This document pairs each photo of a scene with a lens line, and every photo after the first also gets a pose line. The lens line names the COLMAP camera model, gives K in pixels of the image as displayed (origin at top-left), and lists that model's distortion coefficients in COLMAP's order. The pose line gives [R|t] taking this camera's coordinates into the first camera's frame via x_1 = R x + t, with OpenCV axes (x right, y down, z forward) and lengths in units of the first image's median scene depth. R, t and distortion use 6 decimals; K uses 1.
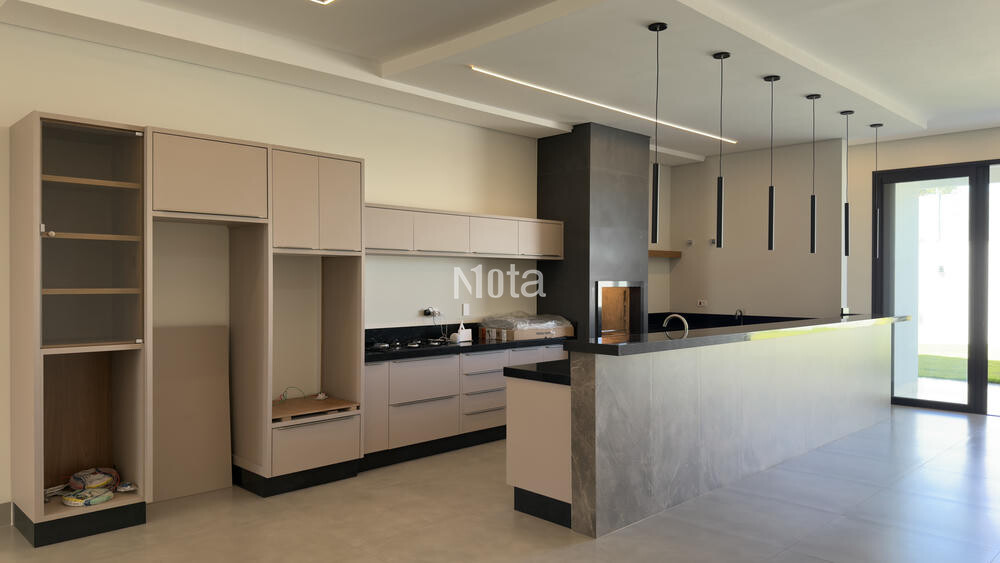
lens RADIAL K [[701.7, 0, 500.0], [0, 701.7, 281.5], [0, 0, 1]] dist [0.073386, -0.105106]
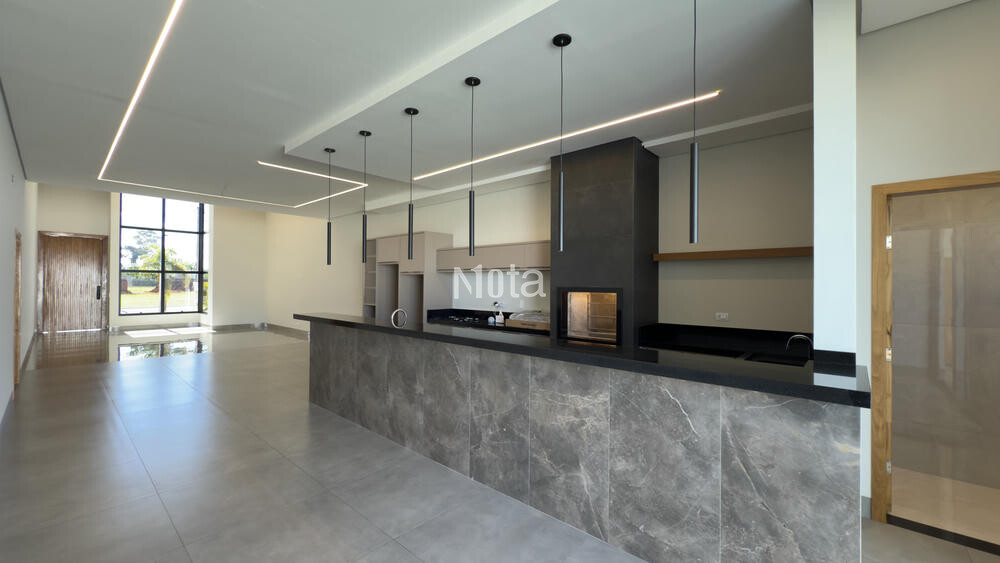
lens RADIAL K [[402.0, 0, 501.6], [0, 402.0, 278.9], [0, 0, 1]] dist [0.000493, 0.000006]
pose [[0.060439, -0.014534, -0.998066, 1.084095], [-0.006872, 0.999864, -0.014976, -0.004273], [0.998148, 0.007764, 0.060331, 1.157756]]
